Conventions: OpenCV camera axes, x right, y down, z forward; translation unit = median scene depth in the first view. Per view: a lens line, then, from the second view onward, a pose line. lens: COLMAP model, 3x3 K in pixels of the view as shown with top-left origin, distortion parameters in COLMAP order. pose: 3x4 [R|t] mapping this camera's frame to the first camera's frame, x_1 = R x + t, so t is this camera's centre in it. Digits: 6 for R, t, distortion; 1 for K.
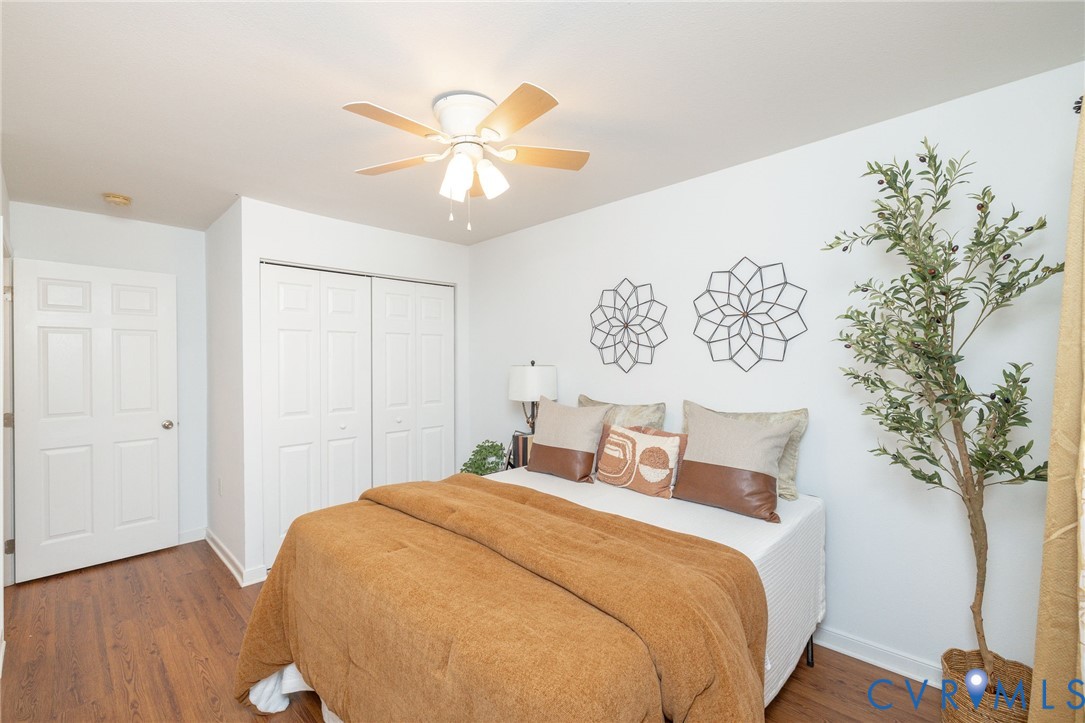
lens RADIAL K [[482.6, 0, 541.5], [0, 482.6, 363.1], [0, 0, 1]] dist [-0.012539, 0.000275]
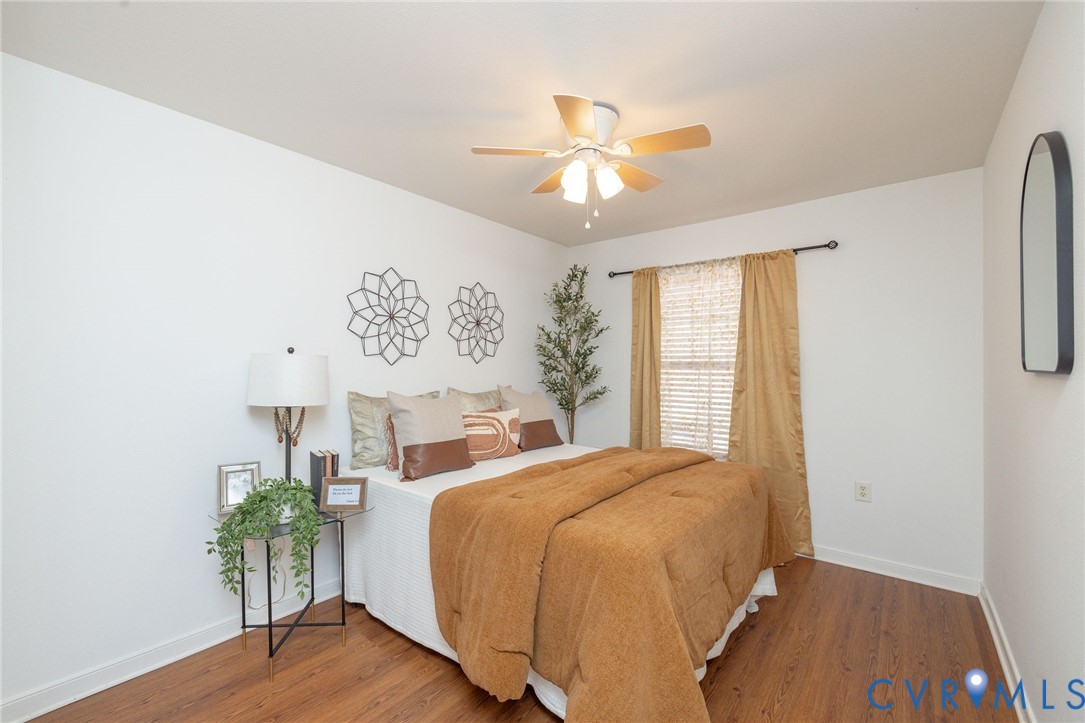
lens RADIAL K [[482.6, 0, 535.0], [0, 482.6, 362.4], [0, 0, 1]] dist [-0.012539, 0.000275]
pose [[-0.155601, 0.010857, 0.987760, -0.849050], [-0.000186, 0.999939, -0.011020, 0.026017], [-0.987820, -0.001899, -0.155589, 0.887890]]
